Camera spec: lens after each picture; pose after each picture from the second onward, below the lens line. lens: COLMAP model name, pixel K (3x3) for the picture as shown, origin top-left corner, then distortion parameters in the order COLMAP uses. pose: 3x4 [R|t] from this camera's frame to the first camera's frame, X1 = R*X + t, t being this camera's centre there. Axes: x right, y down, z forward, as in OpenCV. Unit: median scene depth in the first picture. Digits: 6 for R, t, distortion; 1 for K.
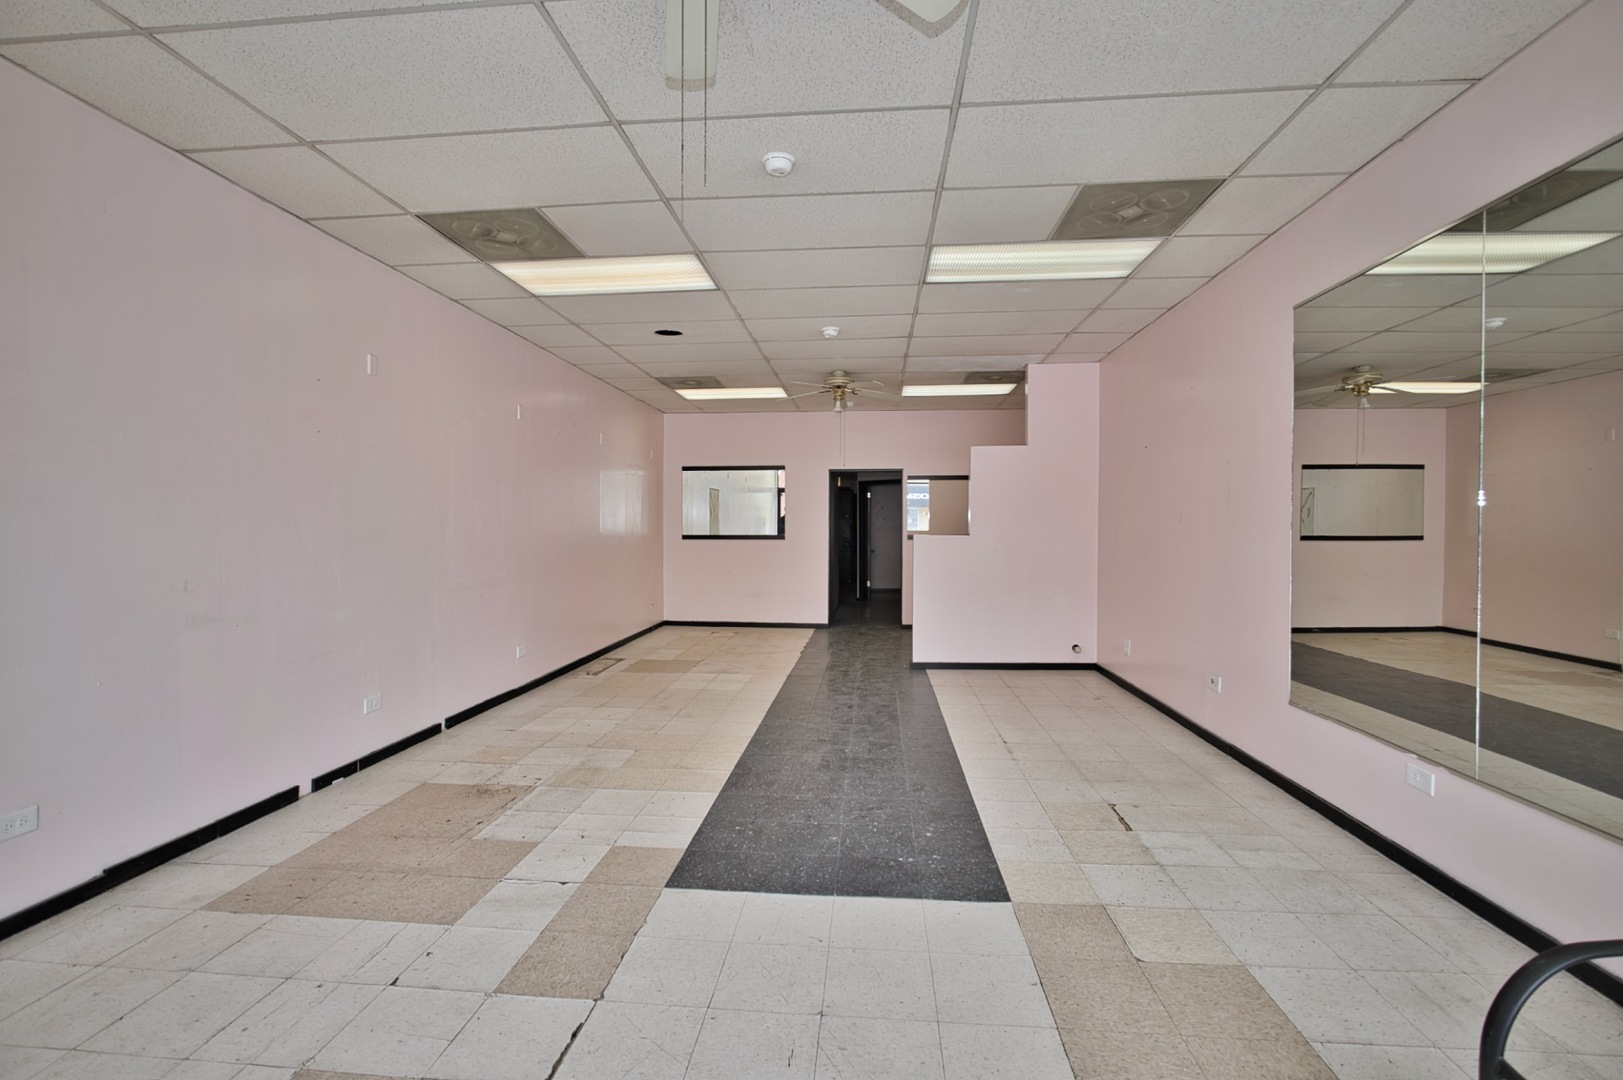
lens RADIAL K [[703.1, 0, 812.1], [0, 703.1, 534.4], [0, 0, 1]] dist [-0.022966, 0.005820]
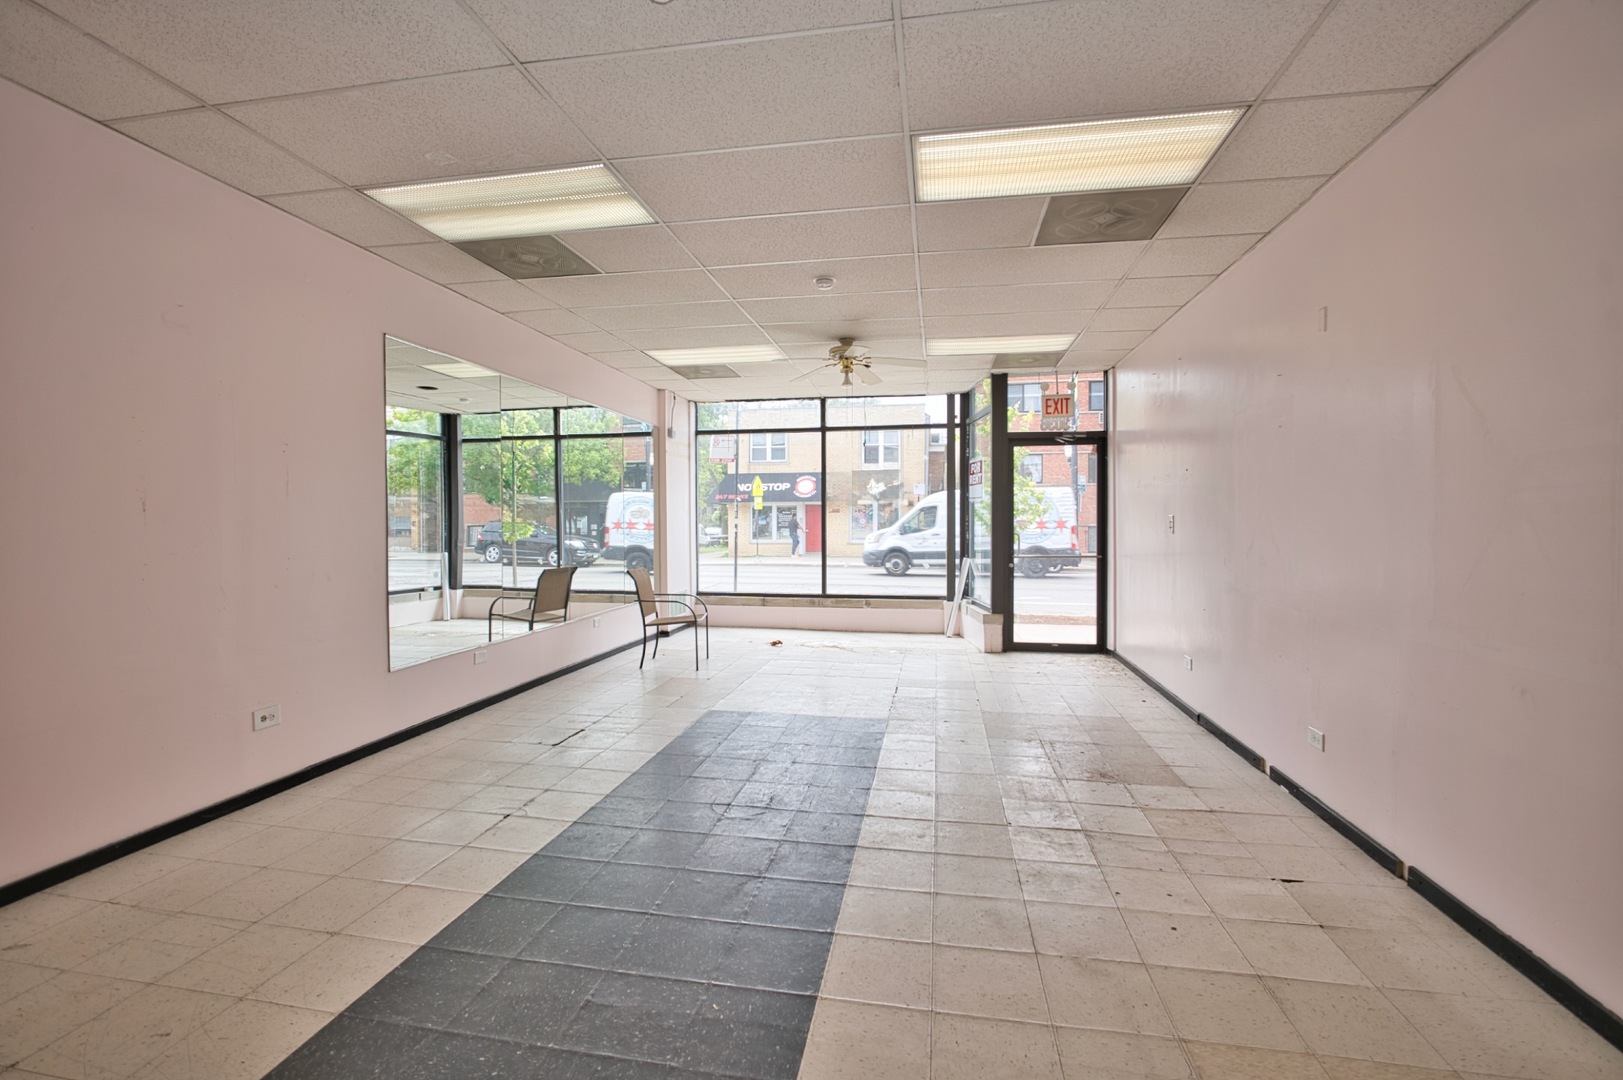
lens RADIAL K [[703.1, 0, 811.0], [0, 703.1, 535.1], [0, 0, 1]] dist [-0.022966, 0.005820]
pose [[-0.995643, -0.001977, 0.093228, -0.127434], [0.001018, 0.999485, 0.032058, -0.022594], [-0.093243, 0.032013, -0.995129, 2.002272]]
